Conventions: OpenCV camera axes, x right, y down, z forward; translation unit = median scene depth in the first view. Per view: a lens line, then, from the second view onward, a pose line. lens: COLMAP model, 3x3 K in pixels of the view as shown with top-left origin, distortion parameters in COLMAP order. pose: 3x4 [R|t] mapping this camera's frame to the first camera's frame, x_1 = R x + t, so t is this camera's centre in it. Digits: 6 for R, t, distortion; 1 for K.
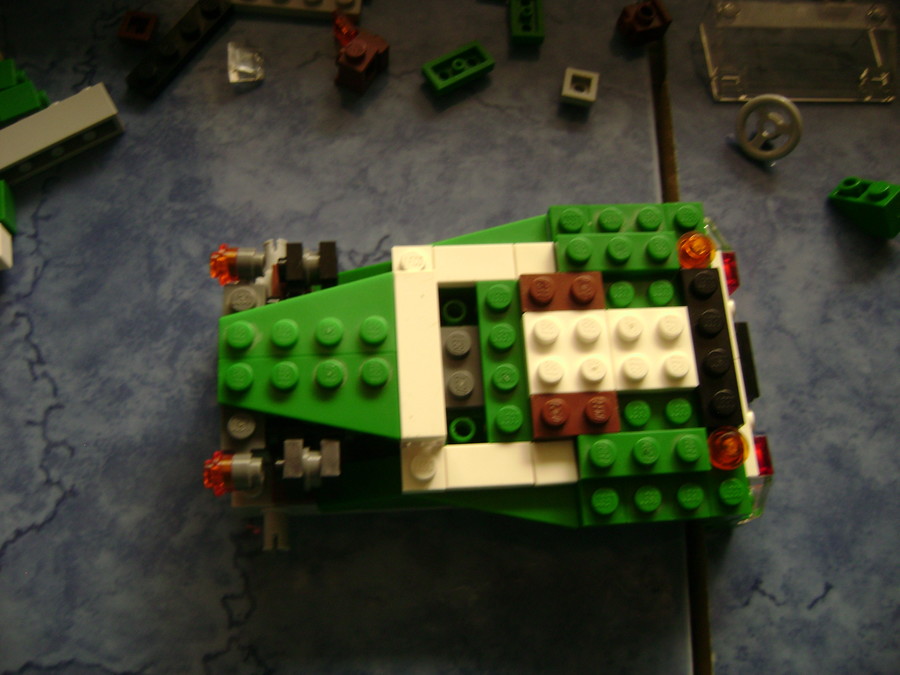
lens RADIAL K [[926.5, 0, 449.7], [0, 926.5, 335.8], [0, 0, 1]] dist [-0.176049, 0.105572]
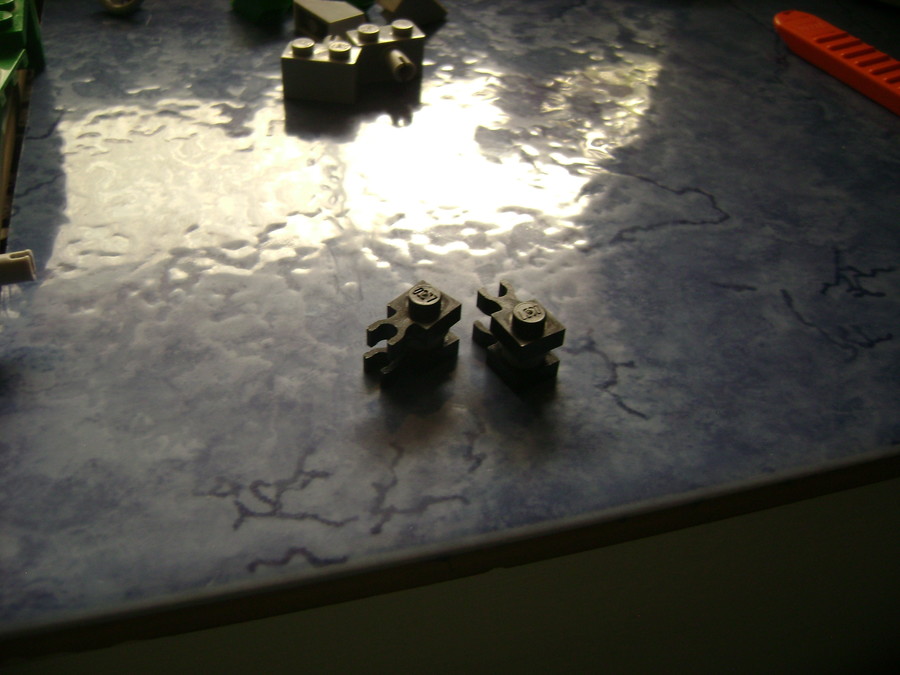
lens RADIAL K [[922.8, 0, 442.1], [0, 922.8, 338.9], [0, 0, 1]] dist [-0.173965, 0.098562]
pose [[0.961316, -0.185451, 0.203664, 0.470695], [0.256302, 0.873086, -0.414765, 0.732350], [-0.100897, 0.450920, 0.886843, 0.253502]]
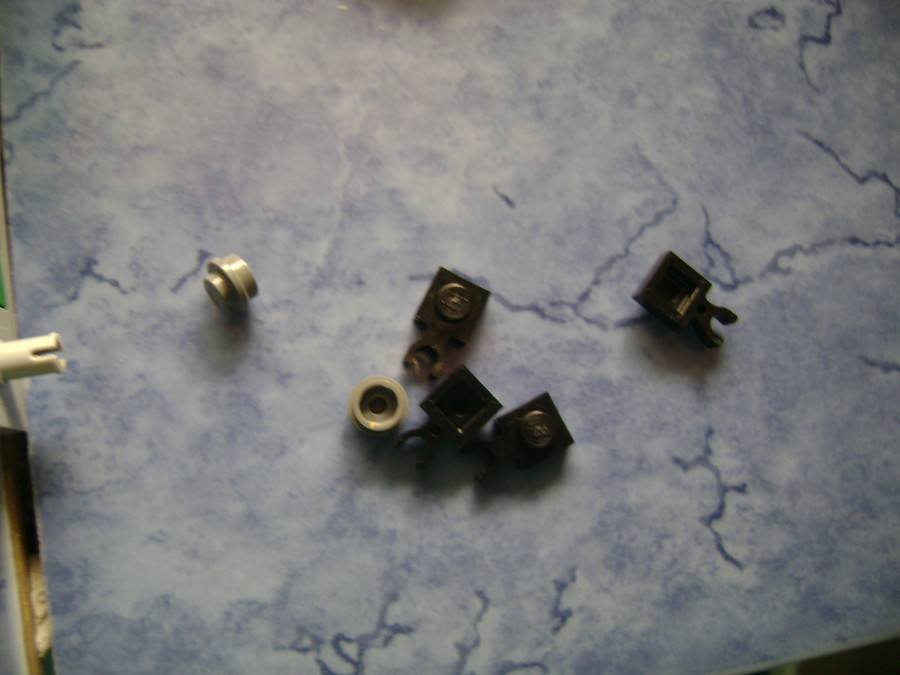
lens RADIAL K [[926.5, 0, 449.7], [0, 926.5, 335.8], [0, 0, 1]] dist [-0.176049, 0.105572]
pose [[0.982887, -0.158394, 0.094048, 0.506190], [0.135636, 0.967740, 0.212324, 0.210997], [-0.124645, -0.195934, 0.972663, 0.301450]]
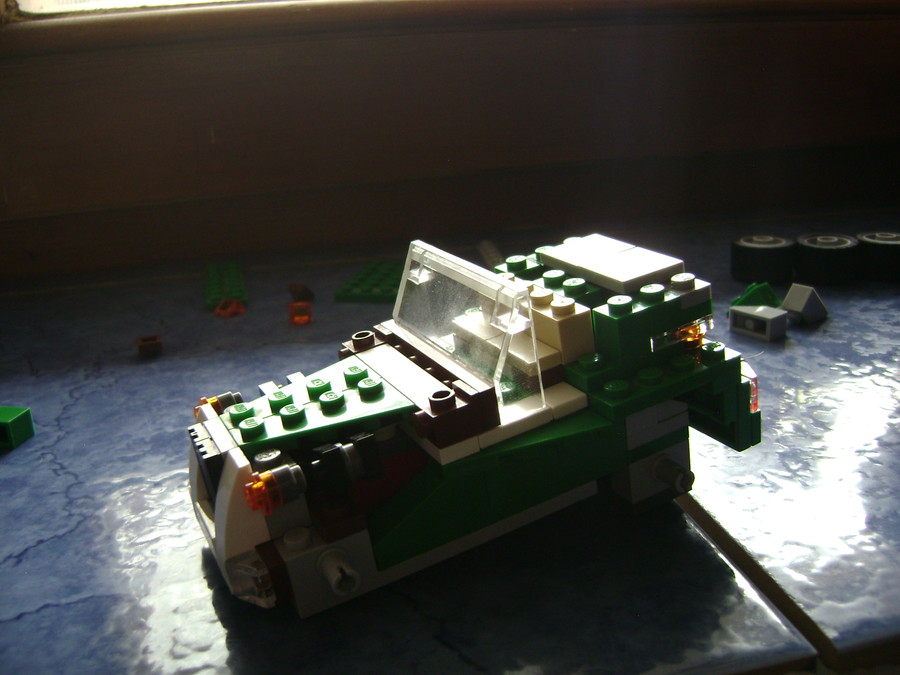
lens RADIAL K [[926.5, 0, 449.7], [0, 926.5, 335.8], [0, 0, 1]] dist [-0.176049, 0.105572]
pose [[0.966644, -0.168050, 0.193284, -0.164404], [0.255896, 0.601841, -0.756508, 0.930326], [0.010805, 0.780735, 0.624769, 0.137678]]
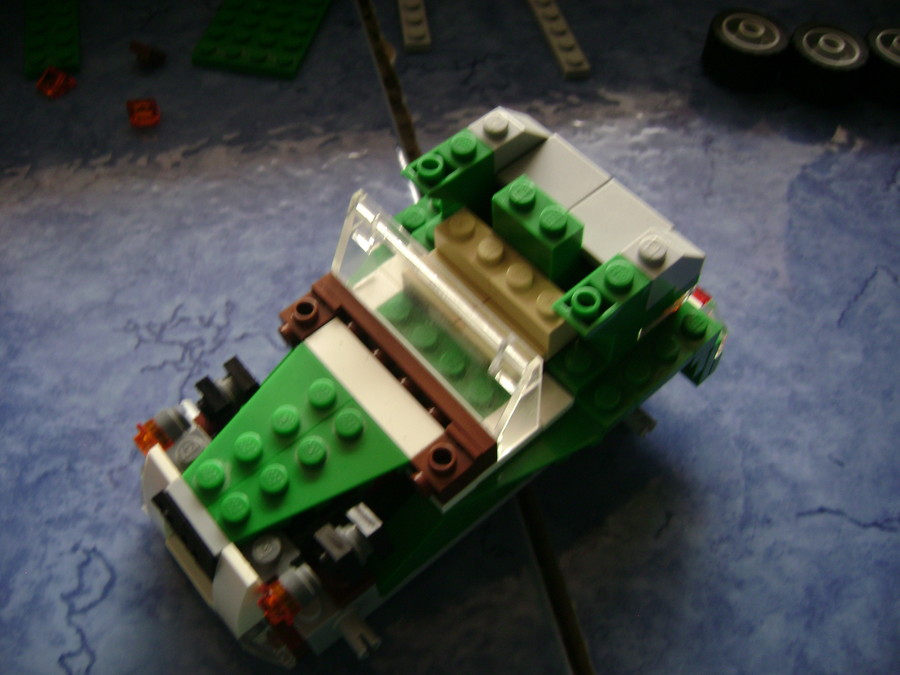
lens RADIAL K [[926.5, 0, 449.7], [0, 926.5, 335.8], [0, 0, 1]] dist [-0.176049, 0.105572]
pose [[0.966744, -0.206732, 0.150561, 0.069404], [0.239926, 0.936966, -0.254028, 0.281362], [-0.088555, 0.281703, 0.955406, -0.017457]]
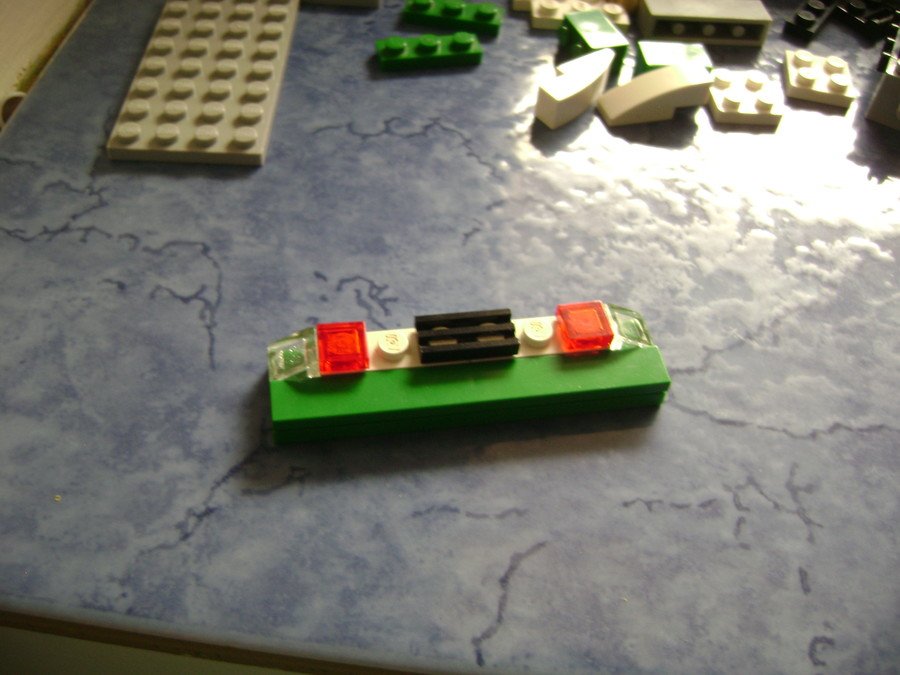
lens RADIAL K [[926.5, 0, 449.7], [0, 926.5, 335.8], [0, 0, 1]] dist [-0.176049, 0.105572]
pose [[0.995270, 0.083657, -0.049382, -0.732528], [-0.095482, 0.936074, -0.338597, 0.558872], [0.017899, 0.341711, 0.939635, 0.101443]]
